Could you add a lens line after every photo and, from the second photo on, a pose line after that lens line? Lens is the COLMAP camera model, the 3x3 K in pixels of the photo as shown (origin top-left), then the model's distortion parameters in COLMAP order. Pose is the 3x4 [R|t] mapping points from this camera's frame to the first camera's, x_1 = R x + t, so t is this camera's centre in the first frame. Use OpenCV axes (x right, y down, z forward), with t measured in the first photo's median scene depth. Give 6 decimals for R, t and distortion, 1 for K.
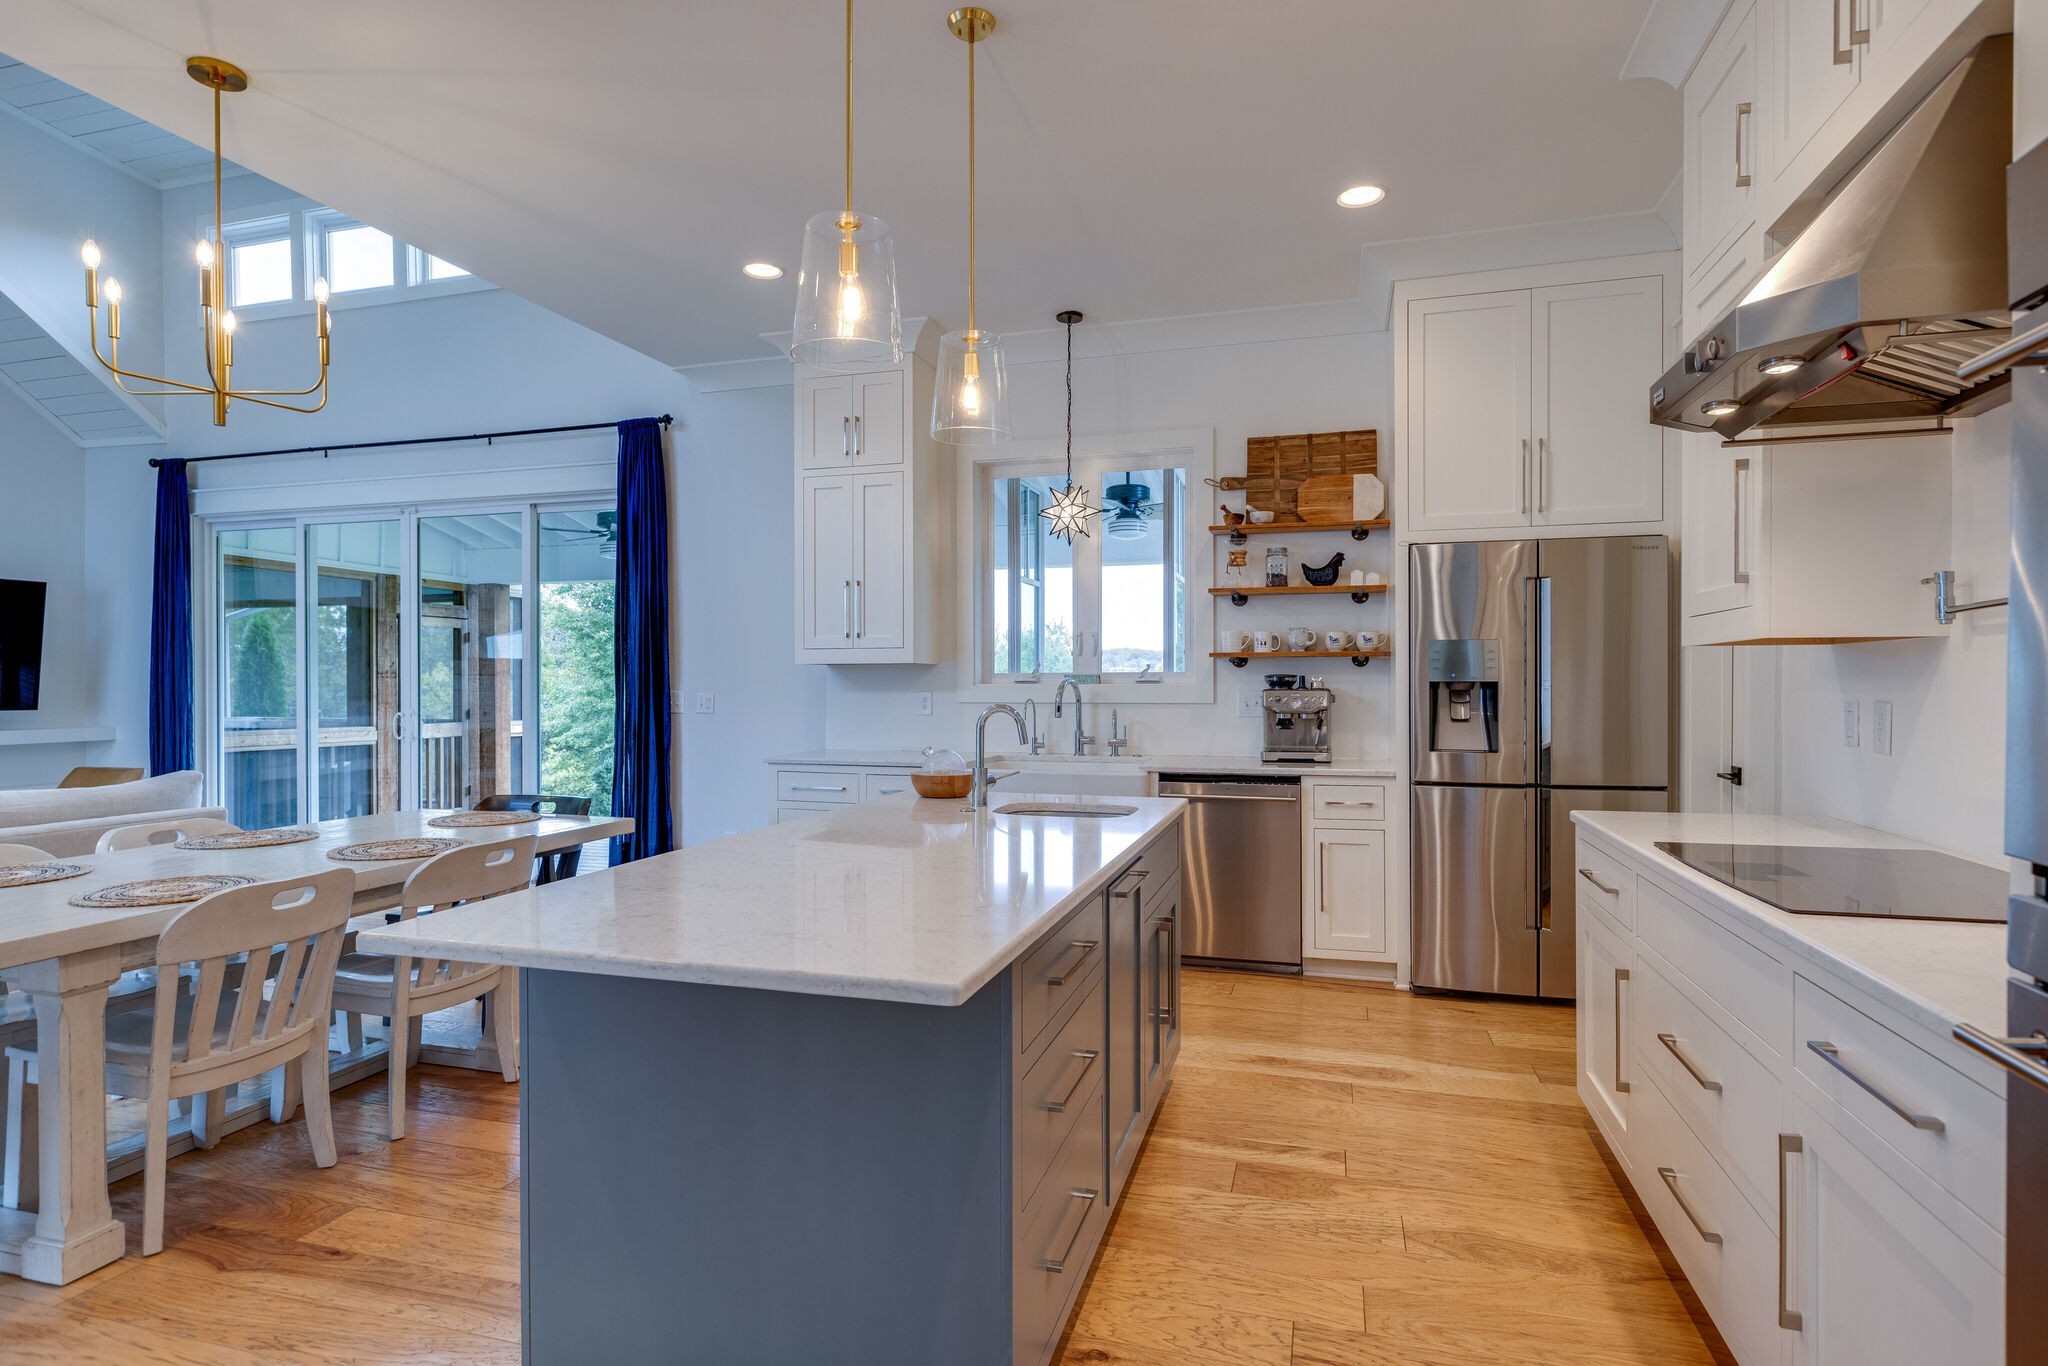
lens RADIAL K [[1053.1, 0, 1024.0], [0, 1053.1, 683.0], [0, 0, 1]] dist [-0.002052, 0.000255]
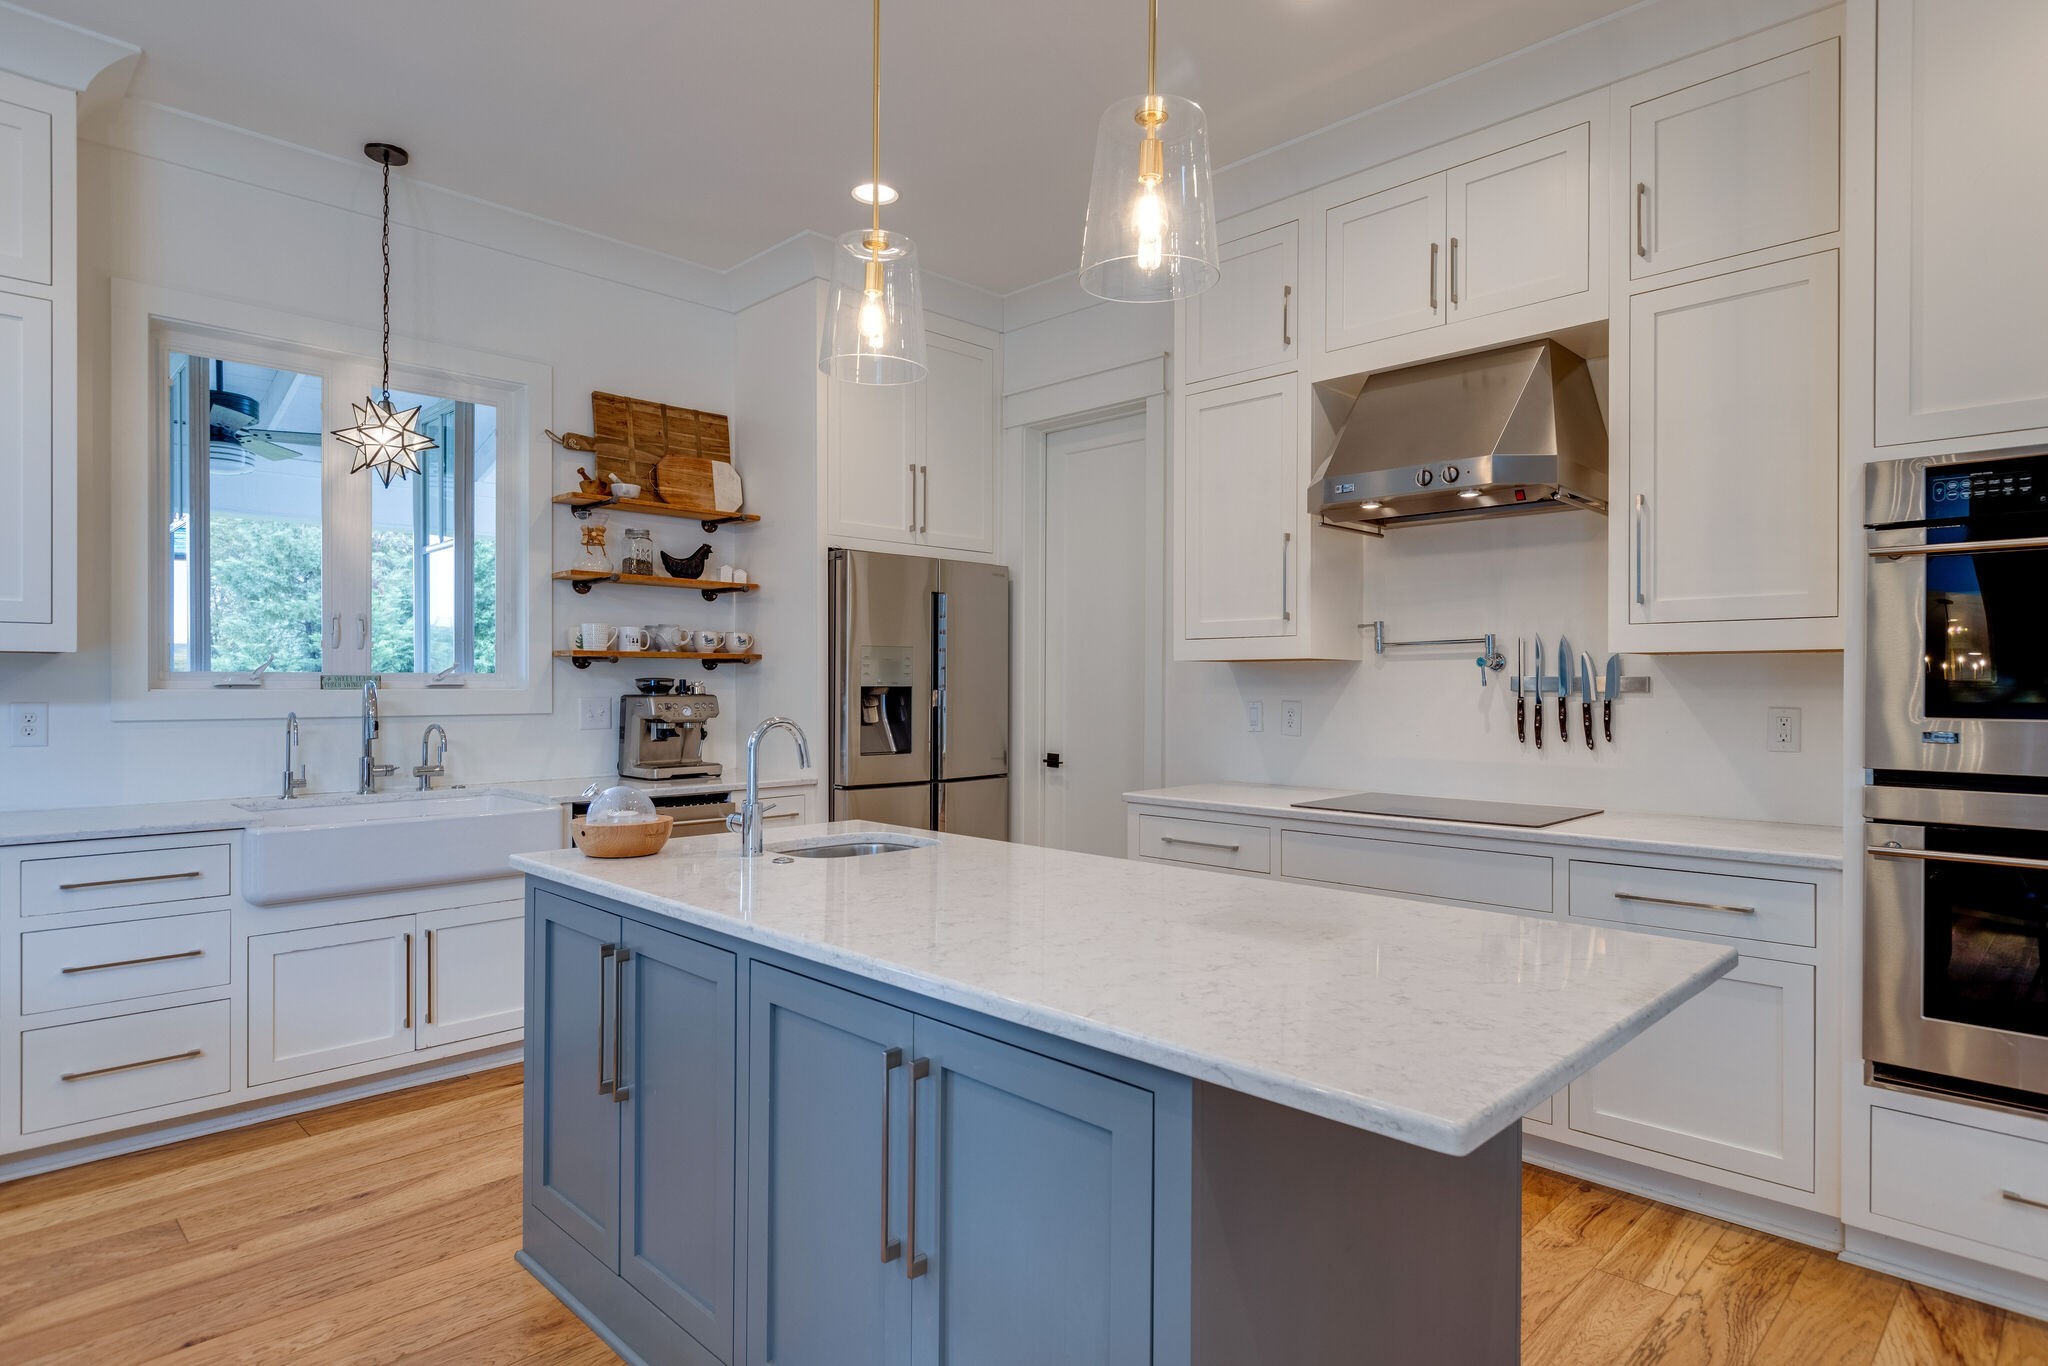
lens RADIAL K [[1113.9, 0, 1032.9], [0, 1113.9, 682.5], [0, 0, 1]] dist [0.000717, 0.000695]
pose [[0.469816, 0.003635, 0.882757, -0.411779], [-0.001684, 0.999993, -0.003221, -0.001976], [-0.882763, 0.000027, 0.469819, 0.297869]]
